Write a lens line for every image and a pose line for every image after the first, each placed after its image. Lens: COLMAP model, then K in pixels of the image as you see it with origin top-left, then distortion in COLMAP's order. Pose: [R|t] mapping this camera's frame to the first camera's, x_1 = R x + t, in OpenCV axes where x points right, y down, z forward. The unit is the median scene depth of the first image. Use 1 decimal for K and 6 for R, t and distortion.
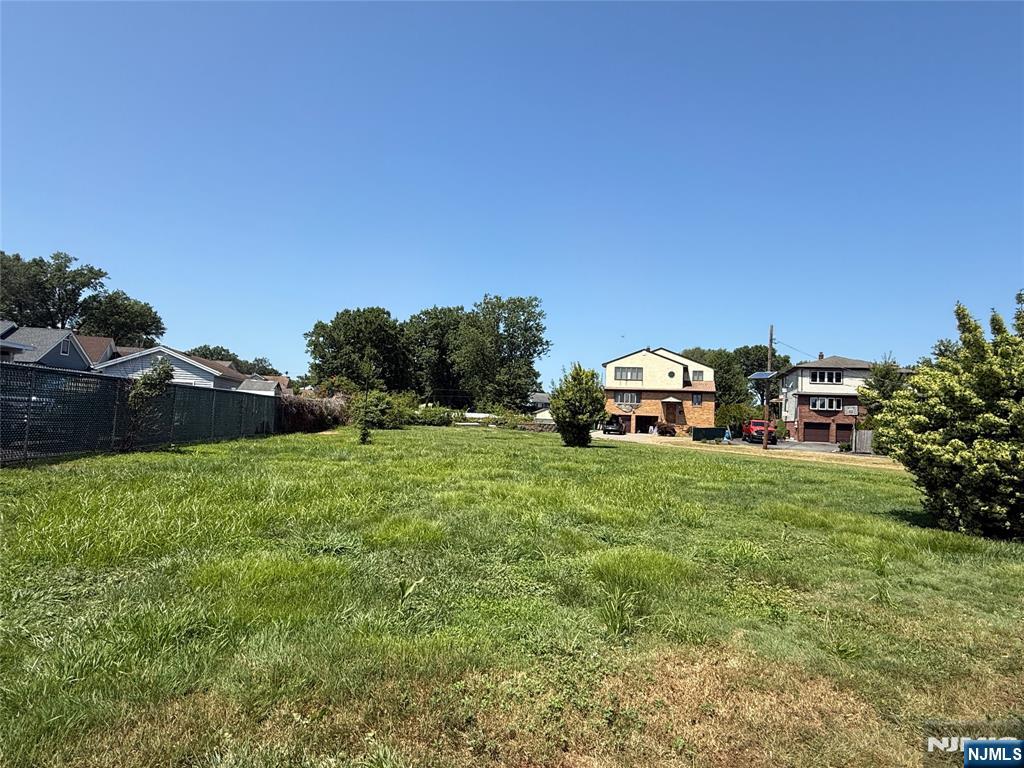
lens RADIAL K [[571.7, 0, 516.2], [0, 571.7, 389.0], [0, 0, 1]] dist [-0.001063, 0.002585]
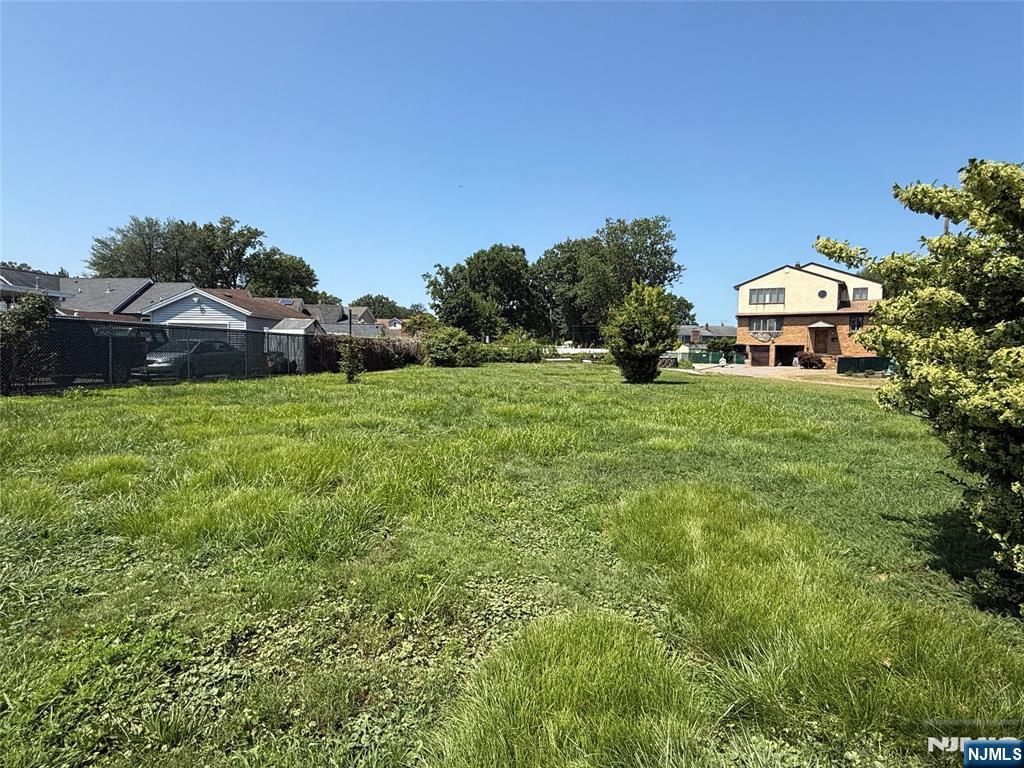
lens RADIAL K [[571.7, 0, 509.3], [0, 571.7, 385.0], [0, 0, 1]] dist [-0.001063, 0.002585]
pose [[0.958775, -0.012539, -0.283889, 0.069628], [0.041129, 0.994630, 0.094974, 0.007910], [0.281174, -0.102735, 0.954142, 0.072374]]
